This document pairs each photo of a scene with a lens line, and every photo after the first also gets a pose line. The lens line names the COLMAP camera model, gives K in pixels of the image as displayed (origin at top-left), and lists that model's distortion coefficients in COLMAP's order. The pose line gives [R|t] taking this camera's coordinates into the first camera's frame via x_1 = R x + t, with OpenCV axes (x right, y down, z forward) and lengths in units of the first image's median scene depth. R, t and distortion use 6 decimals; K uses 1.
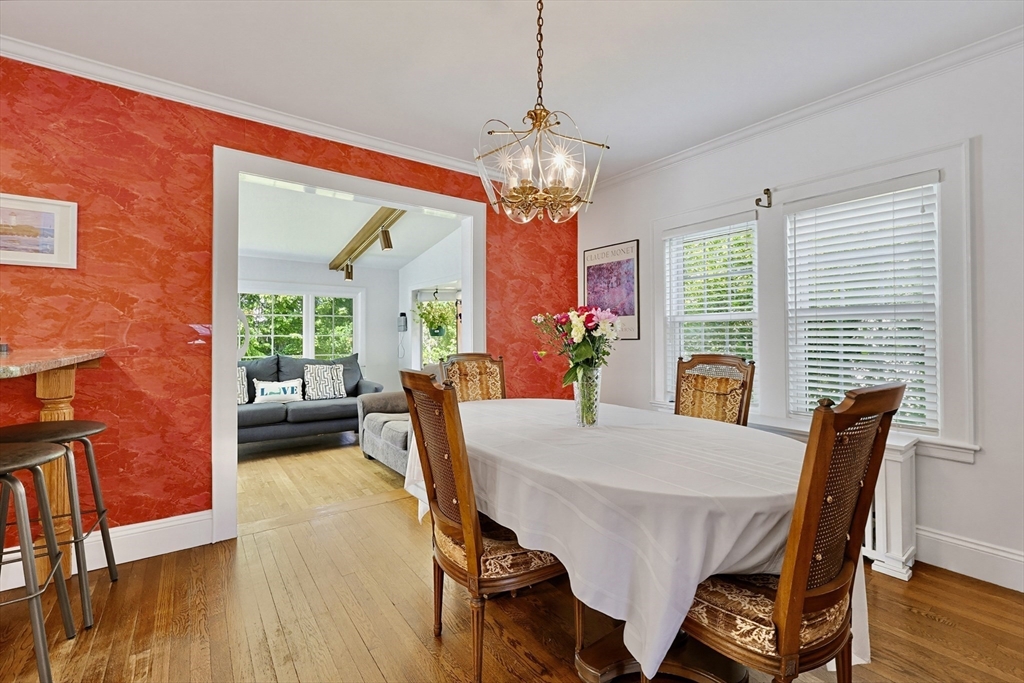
lens RADIAL K [[436.7, 0, 522.6], [0, 436.7, 338.3], [0, 0, 1]] dist [-0.004213, 0.000643]
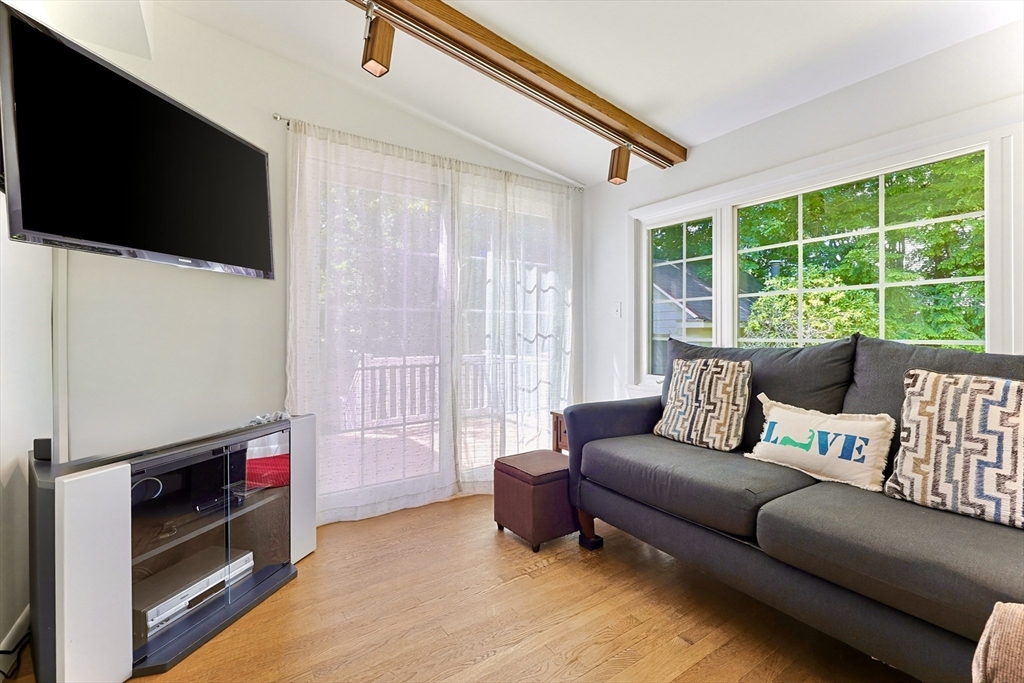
lens RADIAL K [[436.7, 0, 516.0], [0, 436.7, 336.8], [0, 0, 1]] dist [-0.004213, 0.000643]
pose [[-0.057240, -0.001653, -0.998359, -0.201304], [0.006629, 0.999976, -0.002036, 0.038765], [0.998338, -0.006735, -0.057227, 0.773281]]
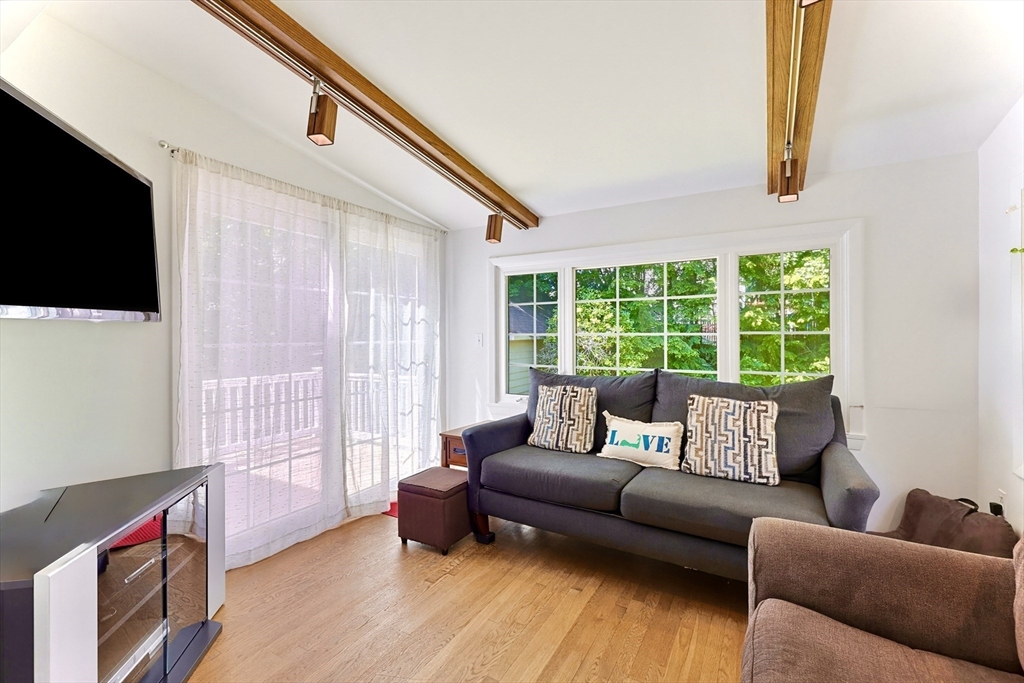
lens RADIAL K [[436.7, 0, 505.0], [0, 436.7, 338.2], [0, 0, 1]] dist [-0.004213, 0.000643]
pose [[0.371588, -0.003183, -0.928392, -0.128742], [0.011156, 0.999937, 0.001037, -0.004703], [0.928331, -0.010743, 0.371600, 0.644030]]
